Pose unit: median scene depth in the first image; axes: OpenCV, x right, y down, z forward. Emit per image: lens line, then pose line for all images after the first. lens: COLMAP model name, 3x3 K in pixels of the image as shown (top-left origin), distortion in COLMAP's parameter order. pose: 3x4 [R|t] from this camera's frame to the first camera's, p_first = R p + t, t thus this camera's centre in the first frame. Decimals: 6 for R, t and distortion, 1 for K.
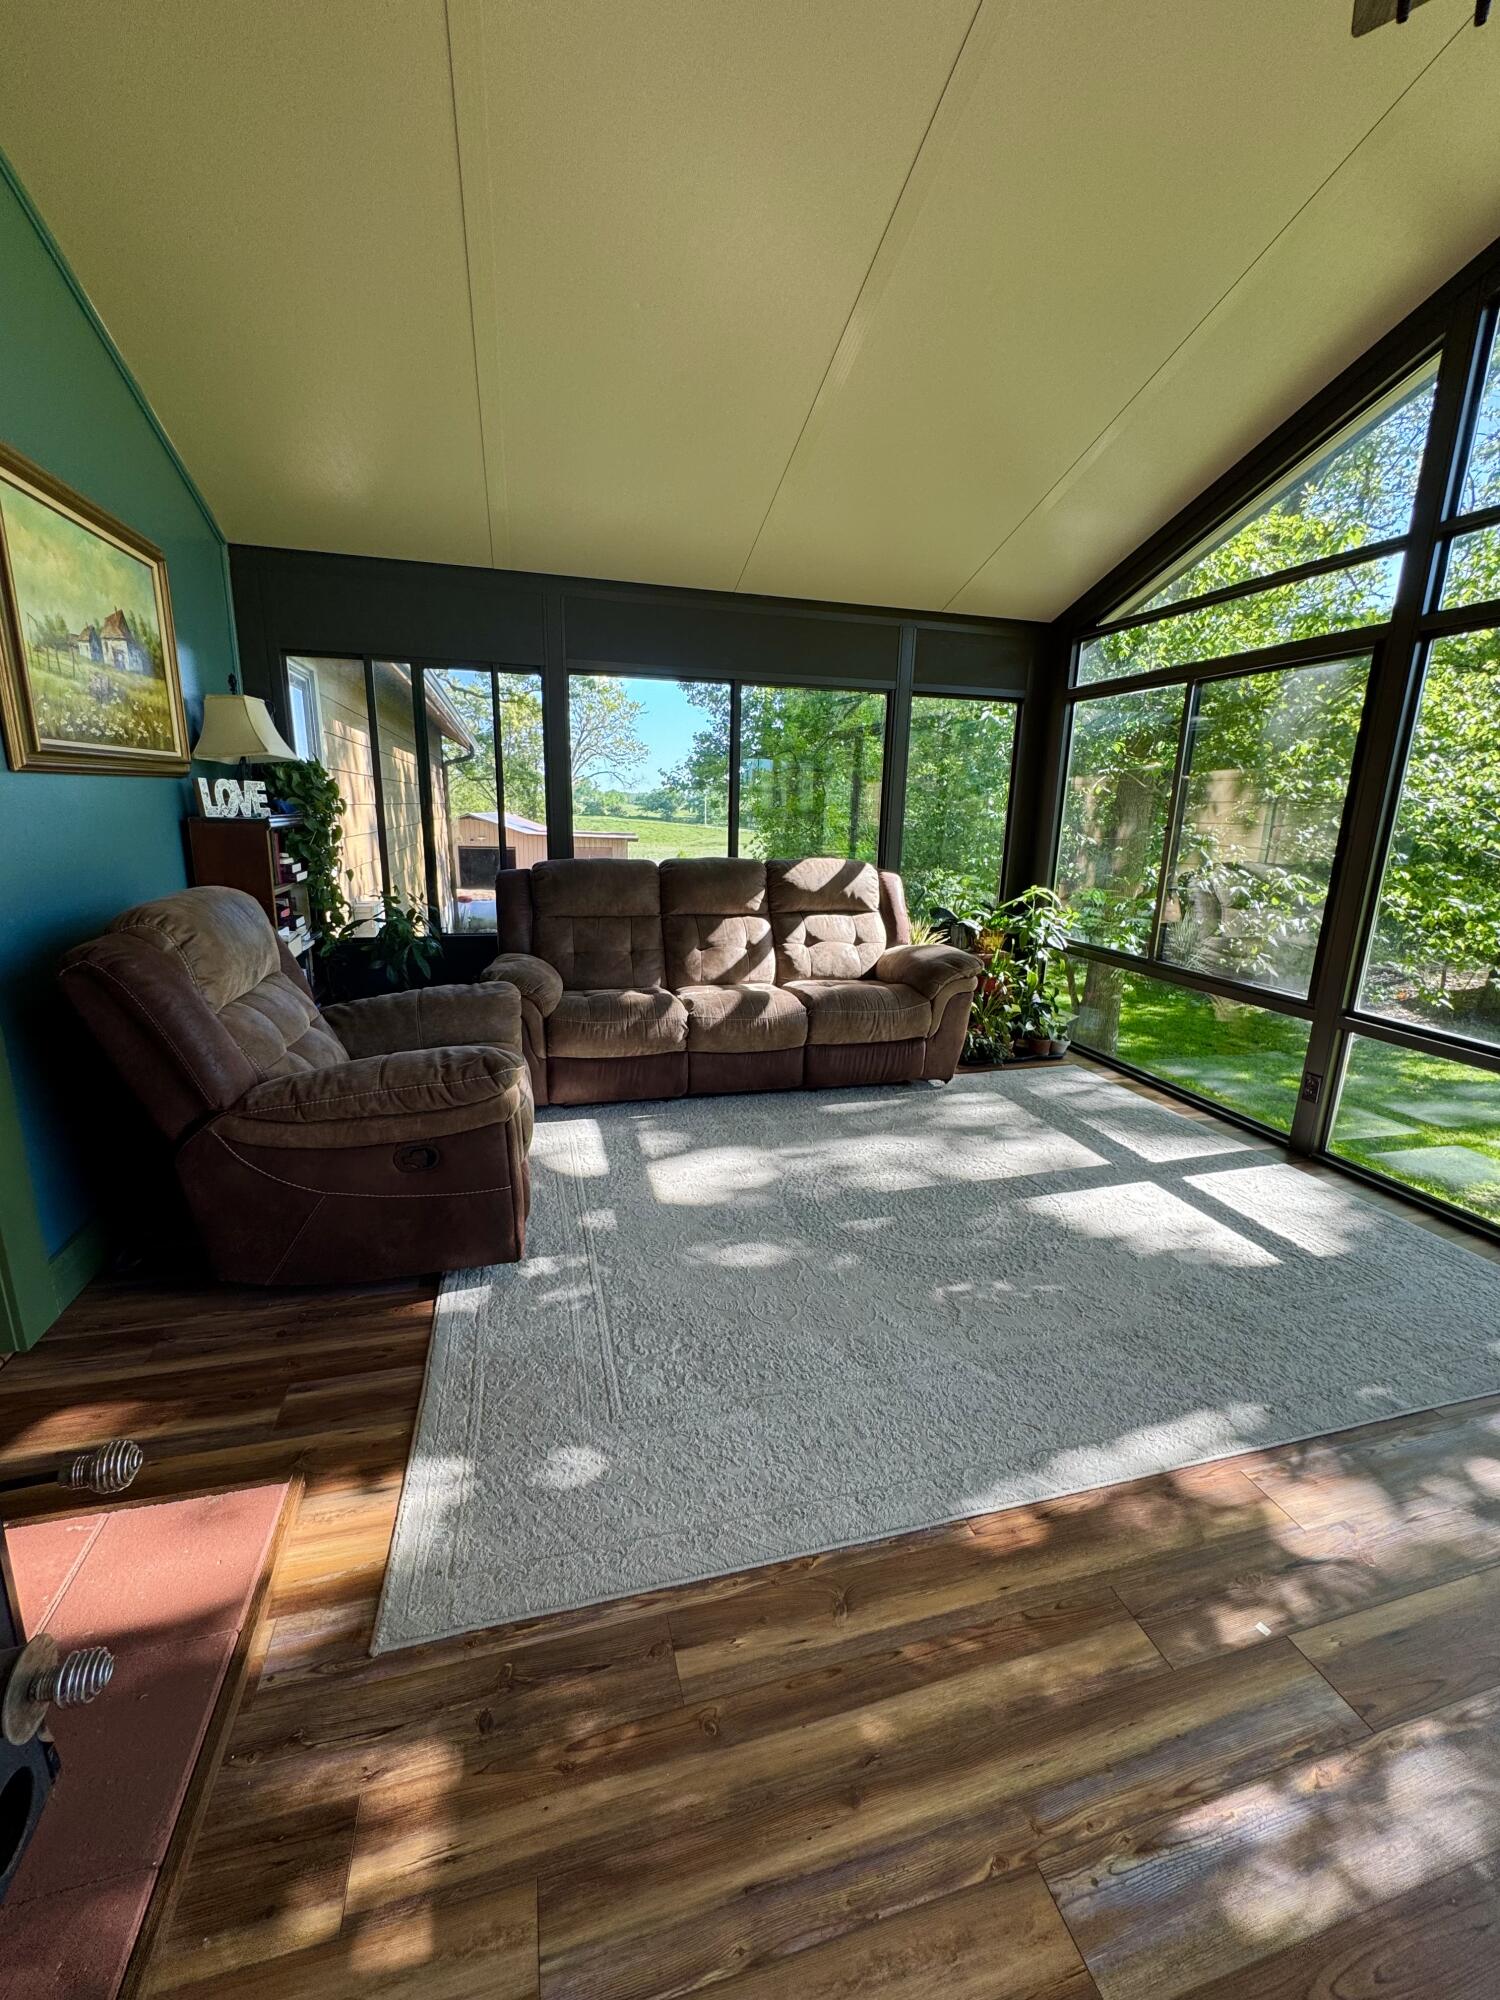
lens RADIAL K [[798.1, 0, 750.0], [0, 798.1, 1000.0], [0, 0, 1]] dist [0.000527, 0.000046]
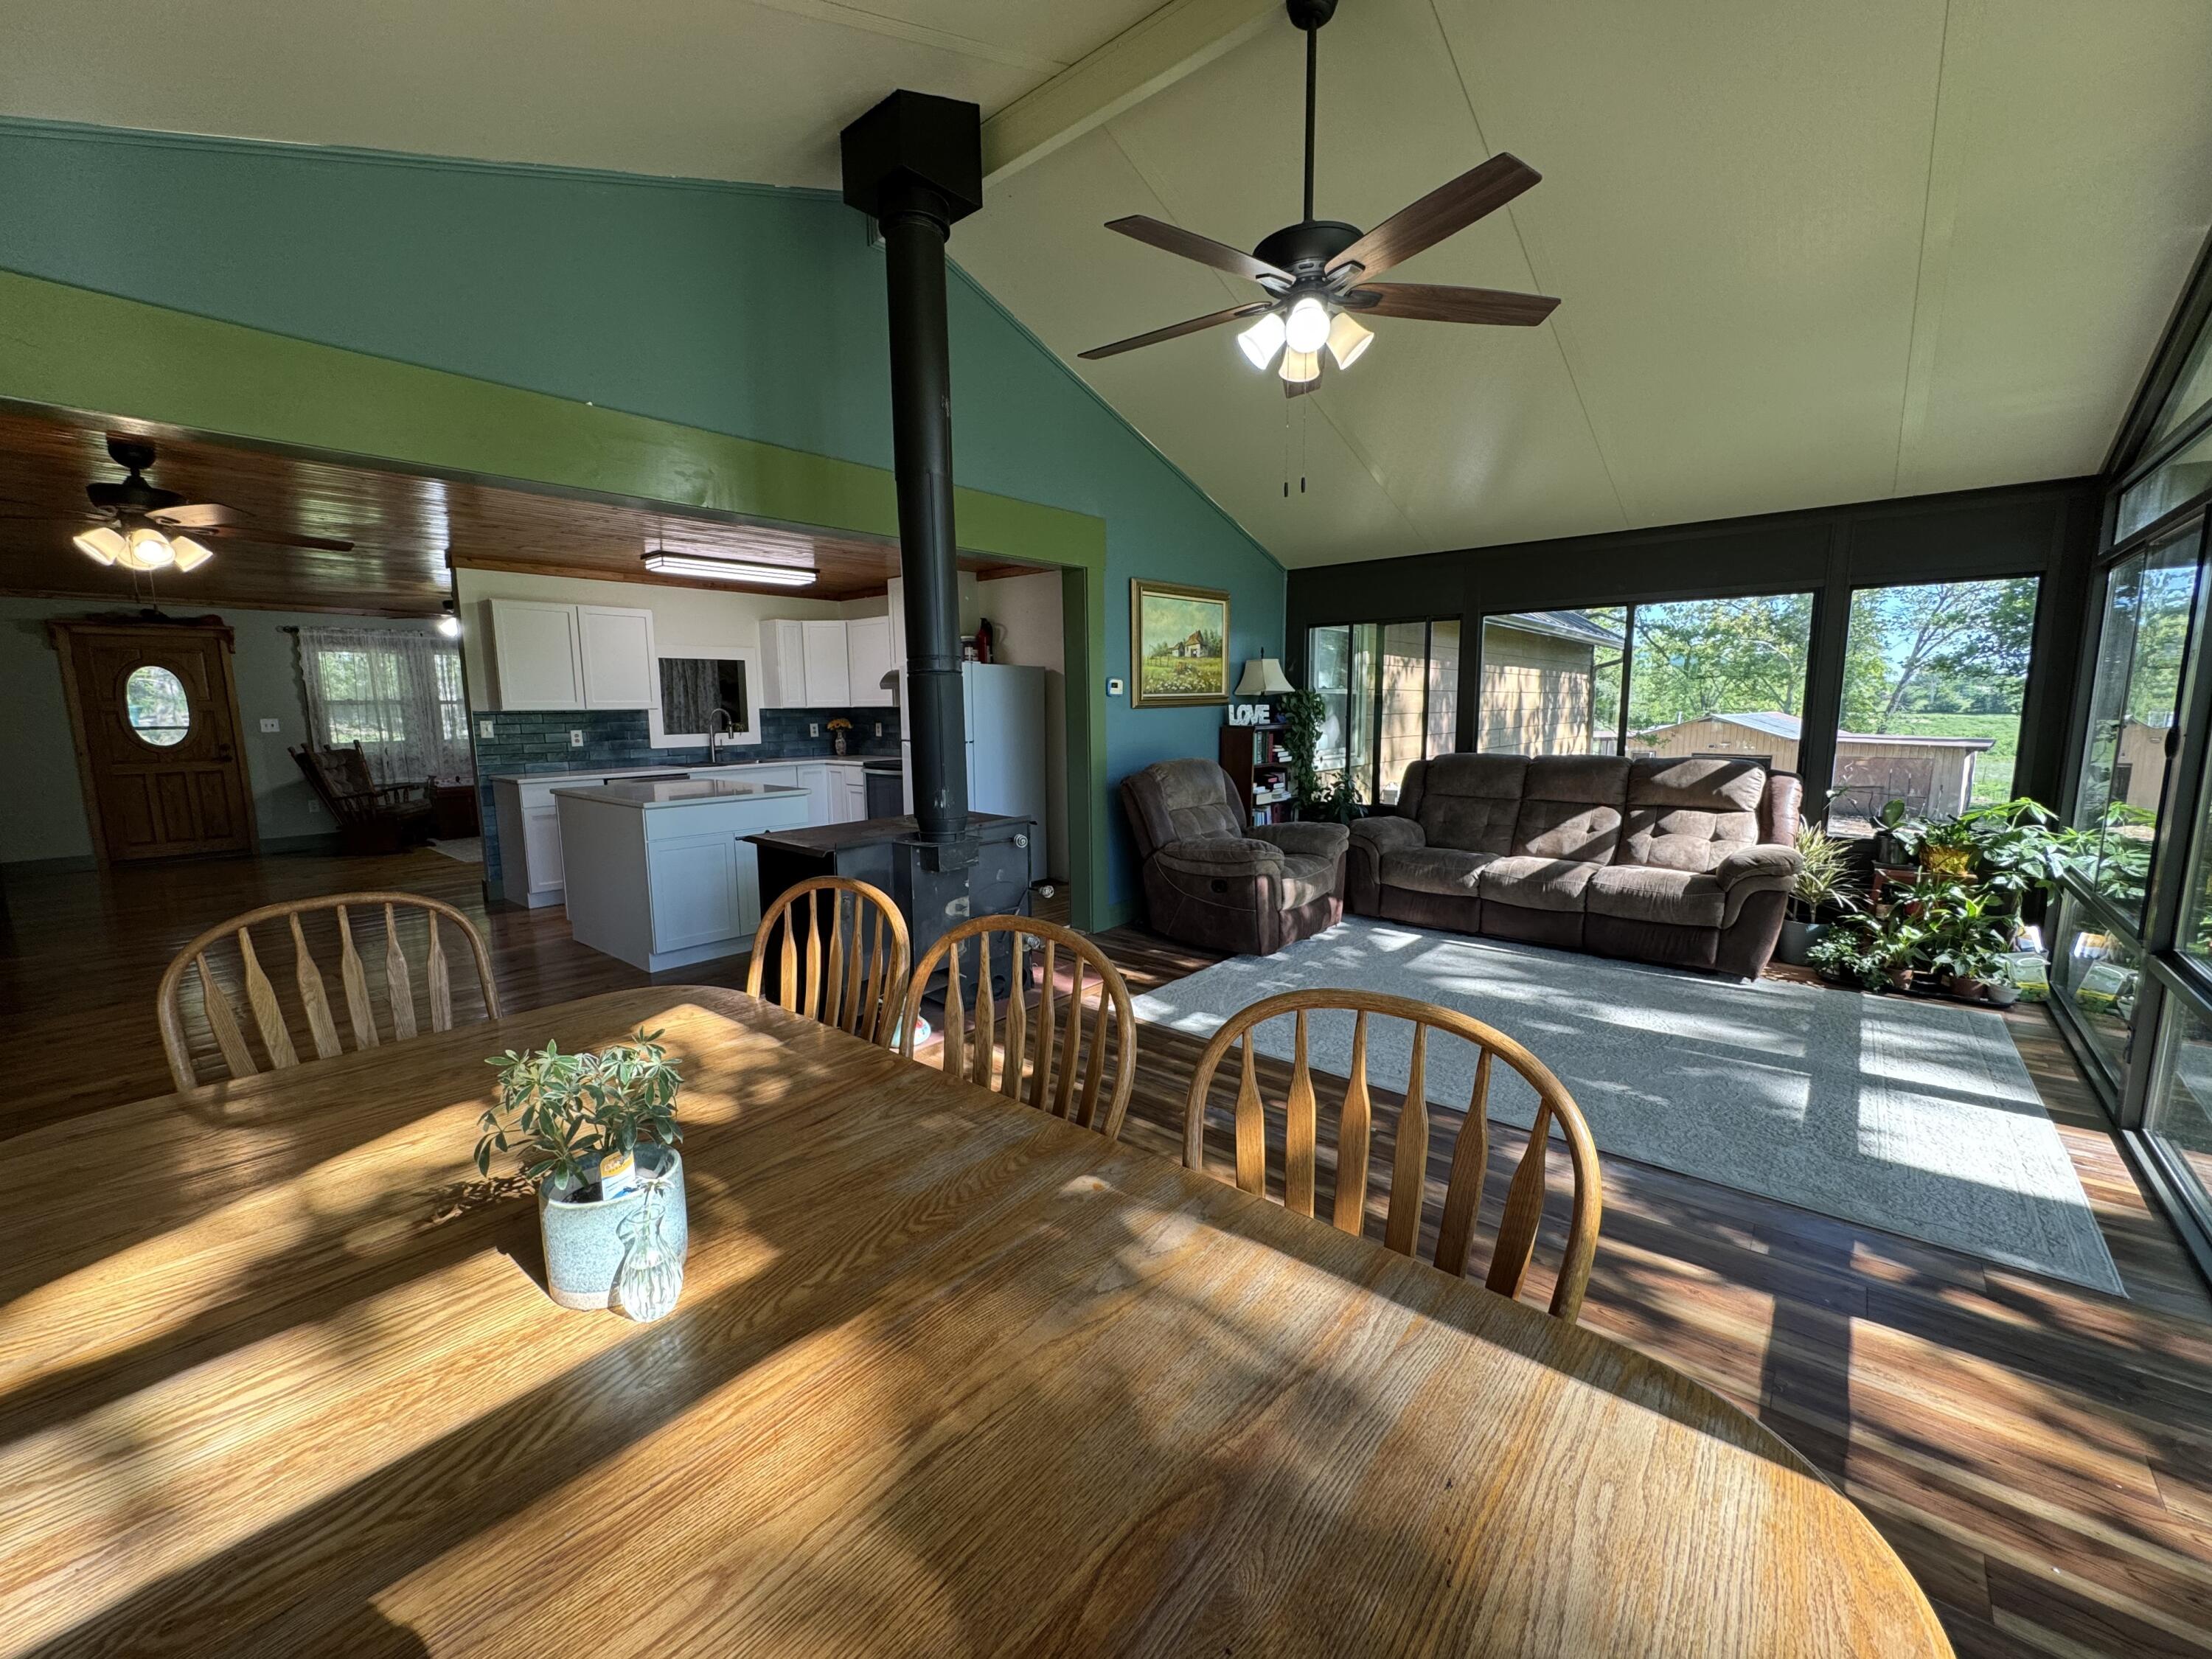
lens RADIAL K [[878.1, 0, 1106.0], [0, 878.1, 829.5], [0, 0, 1]] dist [0.000212, 0.000010]
pose [[0.560793, 0.086398, -0.823436, 0.701257], [-0.171683, 0.985059, -0.013567, 0.073583], [0.809960, 0.148979, 0.567248, -0.302361]]
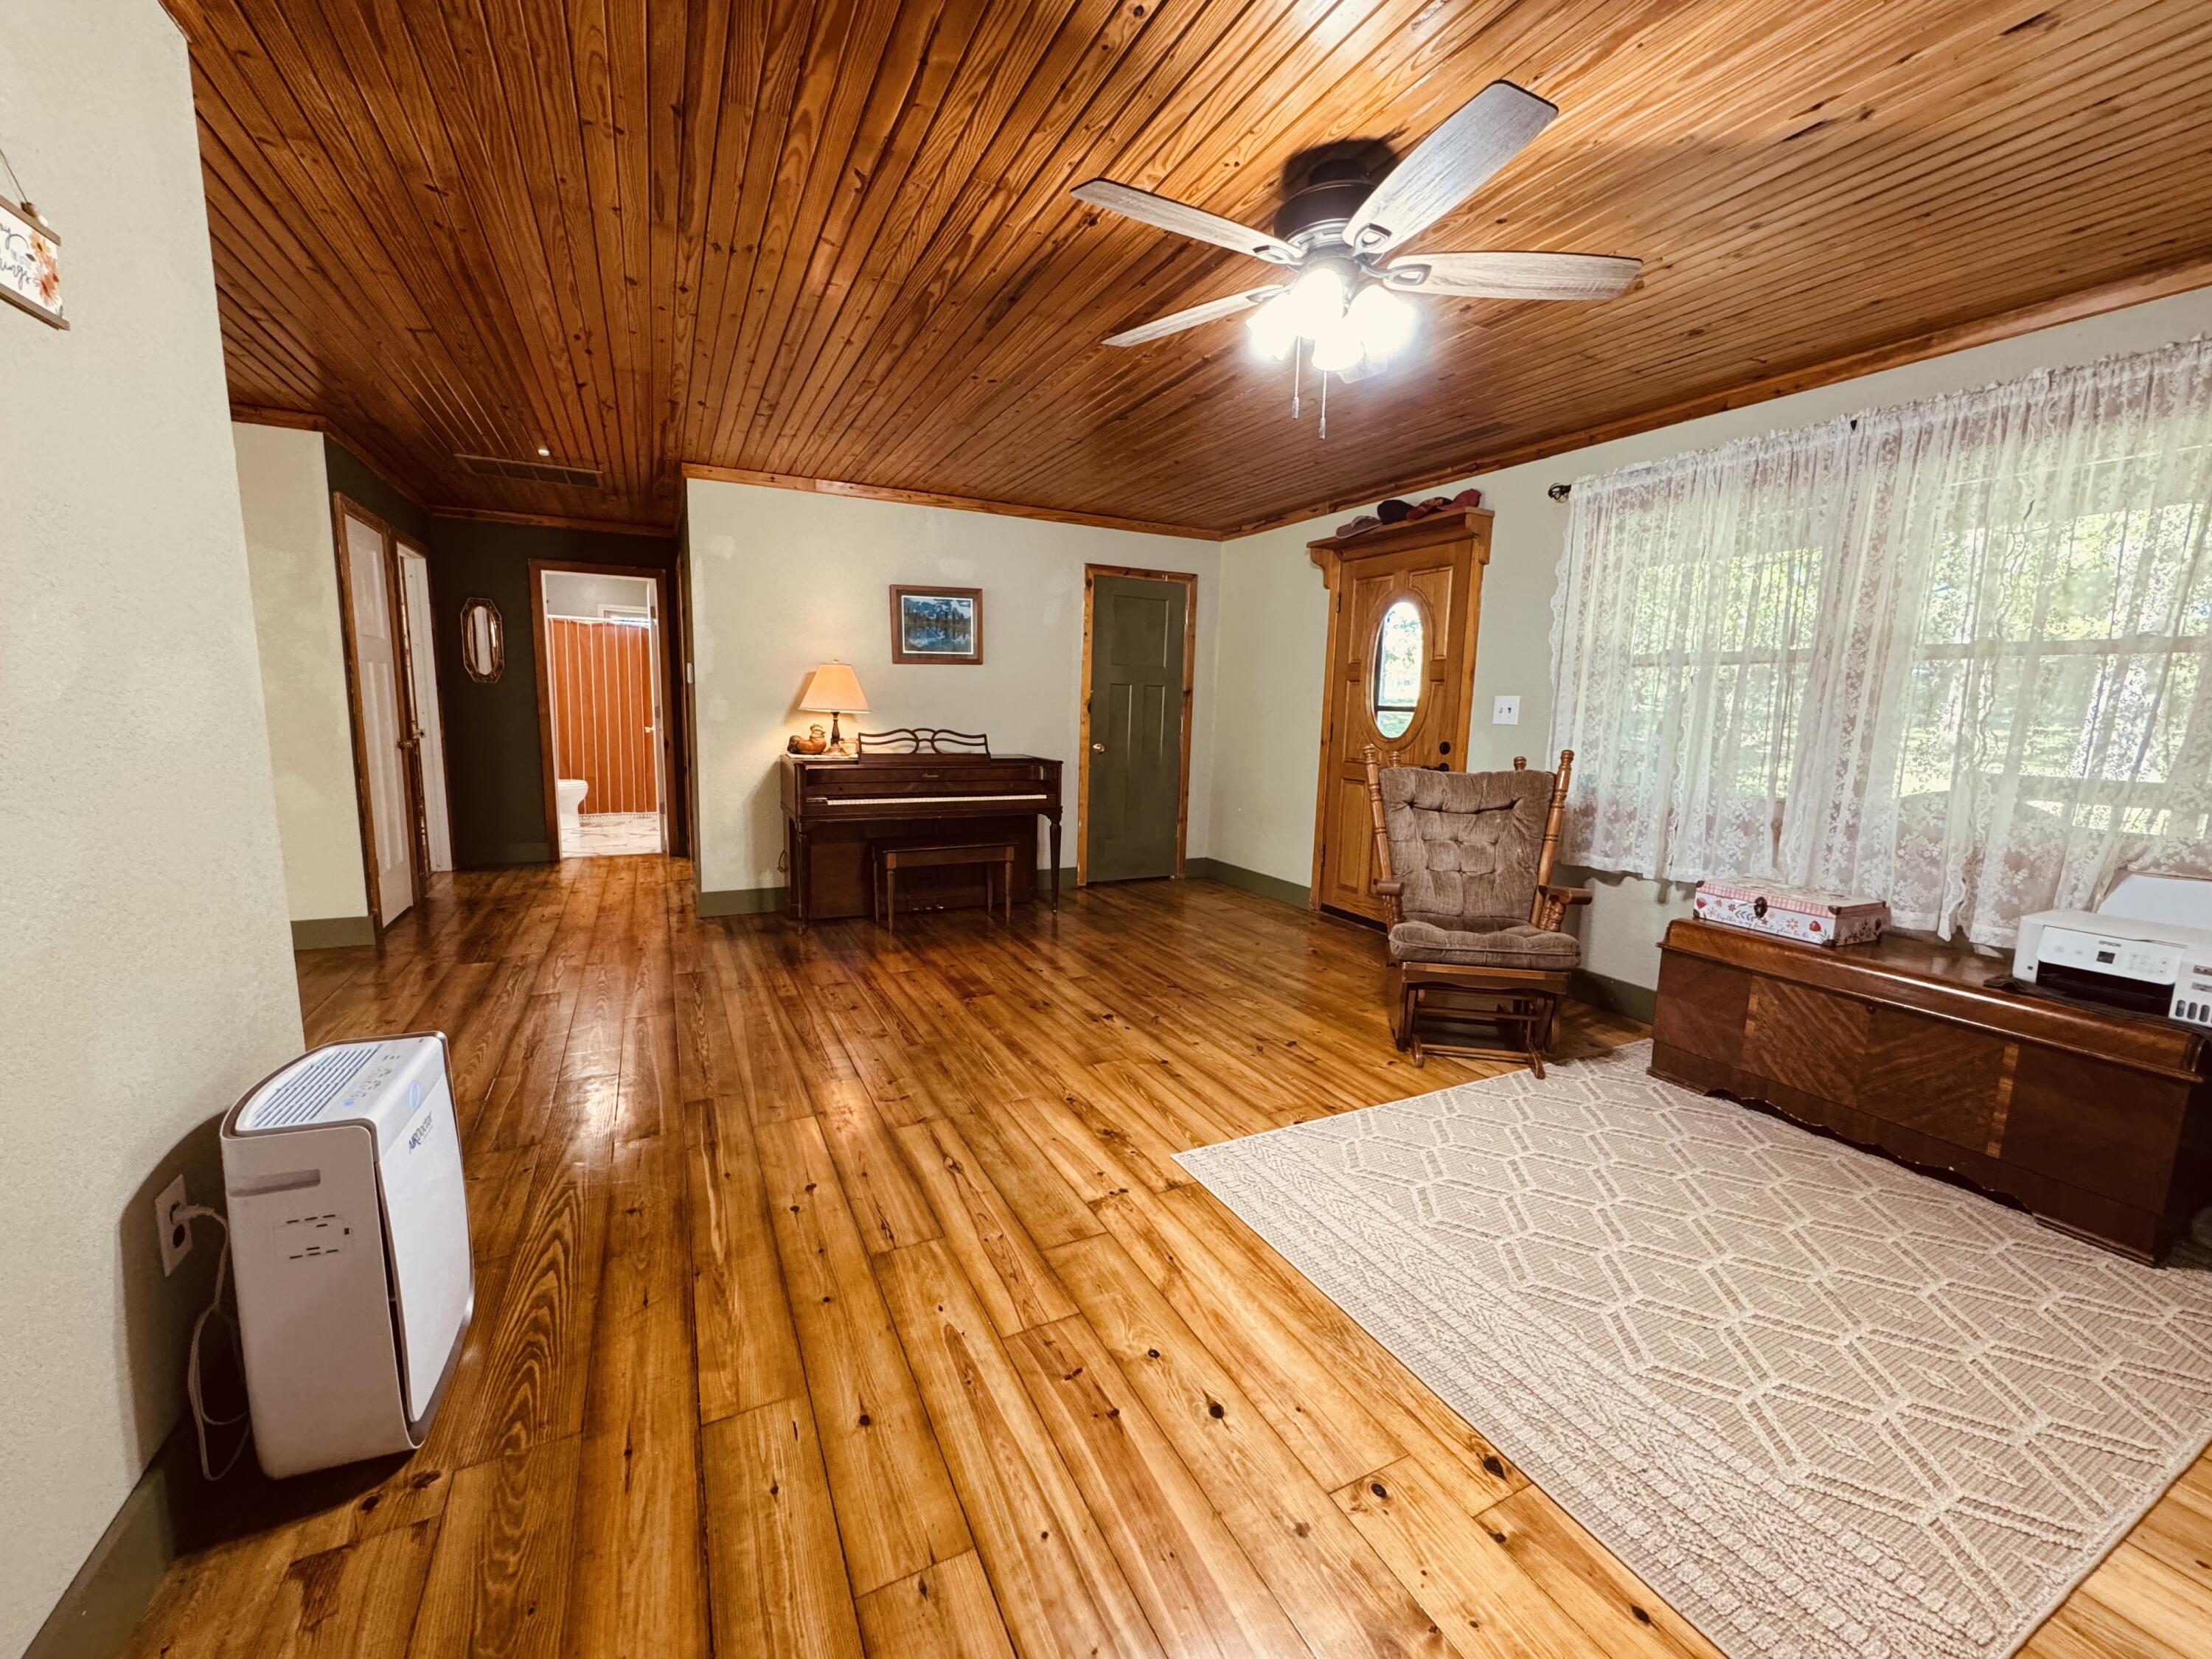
lens RADIAL K [[882.7, 0, 1108.0], [0, 882.7, 820.8], [0, 0, 1]] dist [0.000527, 0.000046]
pose [[-0.978065, -0.026765, -0.206574, -1.650599], [-0.100132, 0.930024, 0.353595, -0.058064], [0.182655, 0.366524, -0.912303, 0.149225]]
